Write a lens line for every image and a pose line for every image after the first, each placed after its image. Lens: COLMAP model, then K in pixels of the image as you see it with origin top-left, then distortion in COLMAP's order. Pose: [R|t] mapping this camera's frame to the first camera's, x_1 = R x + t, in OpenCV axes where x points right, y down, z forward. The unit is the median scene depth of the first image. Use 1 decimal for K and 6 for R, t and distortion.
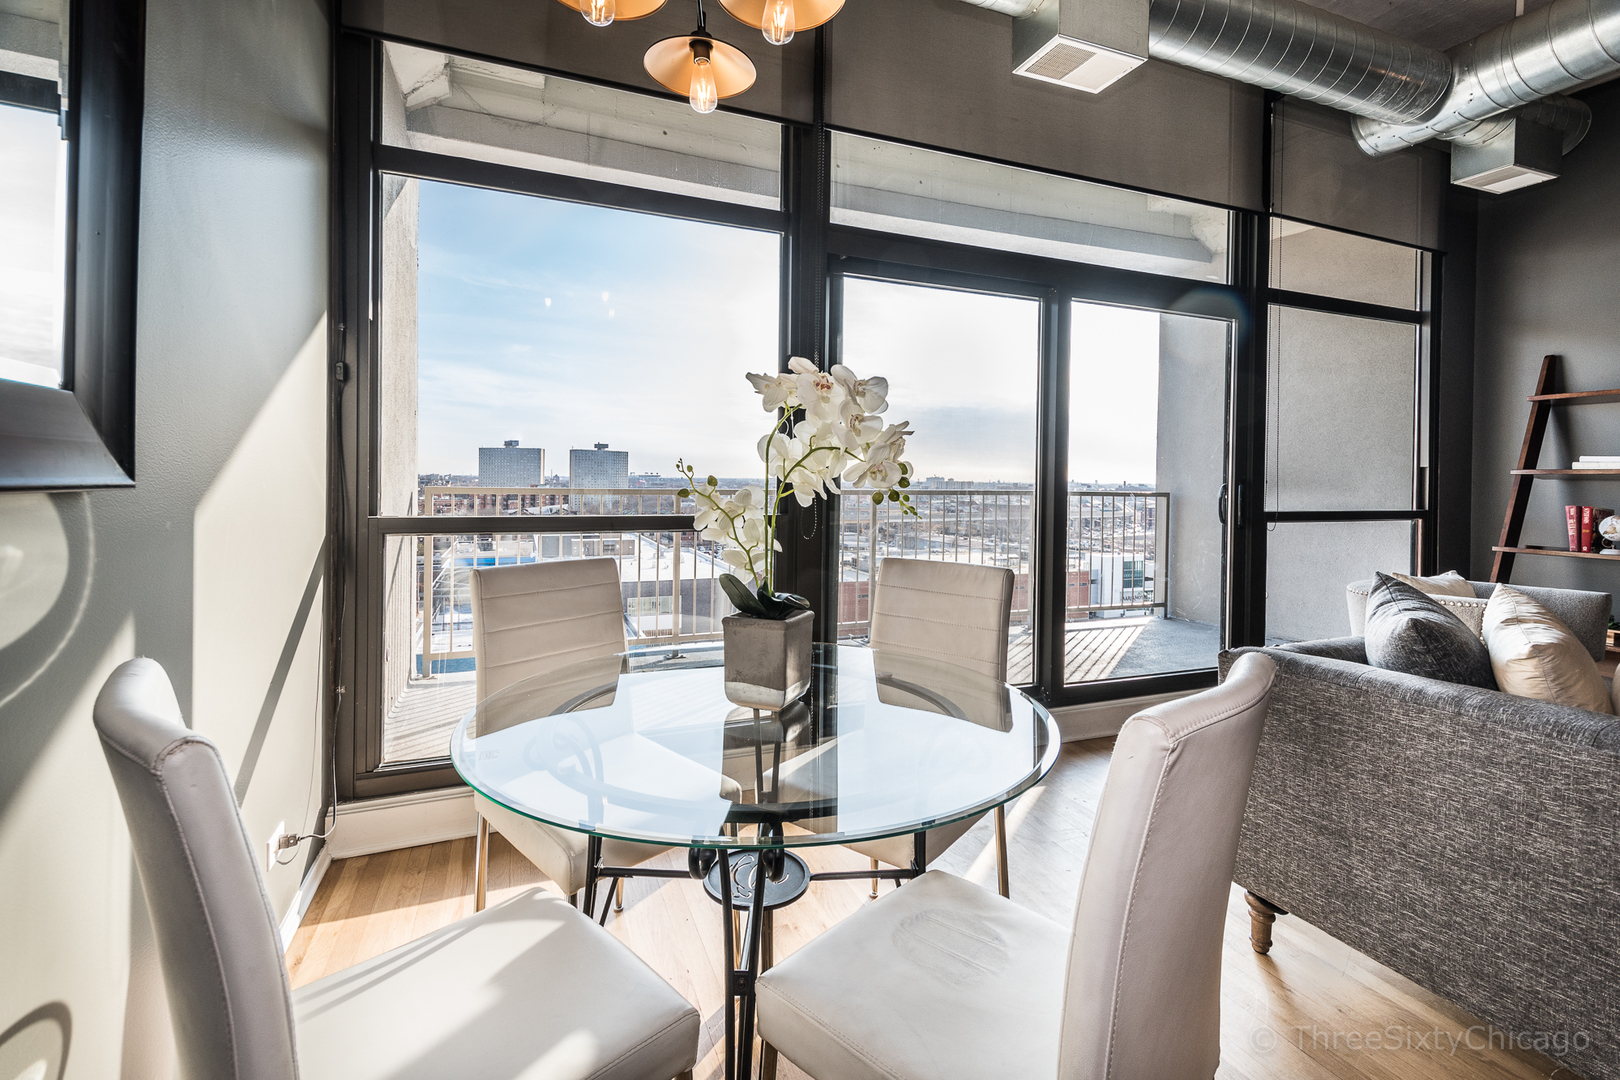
lens RADIAL K [[717.3, 0, 837.3], [0, 717.3, 491.3], [0, 0, 1]] dist [0.026821, -0.007486]
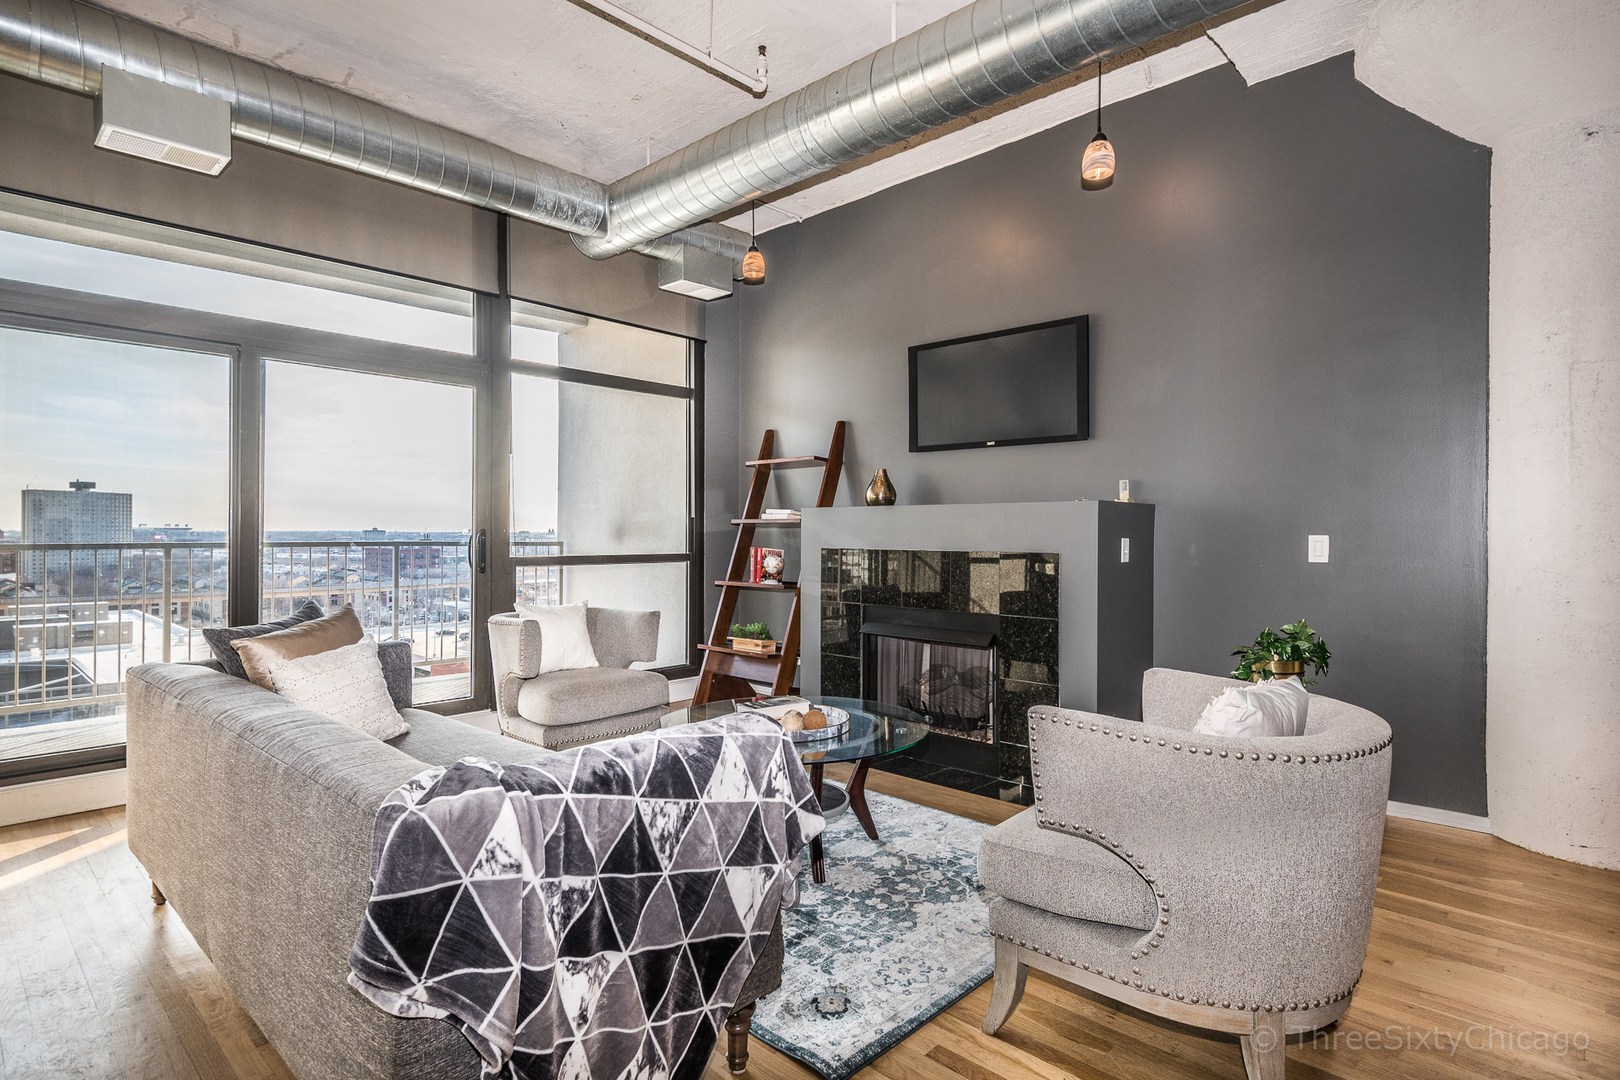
lens RADIAL K [[839.2, 0, 818.9], [0, 839.2, 532.4], [0, 0, 1]] dist [-0.002794, -0.002727]
pose [[0.923132, -0.009107, 0.384376, 0.503635], [0.014176, 0.999846, -0.010358, 0.009461], [-0.384222, 0.015010, 0.923119, -0.378613]]
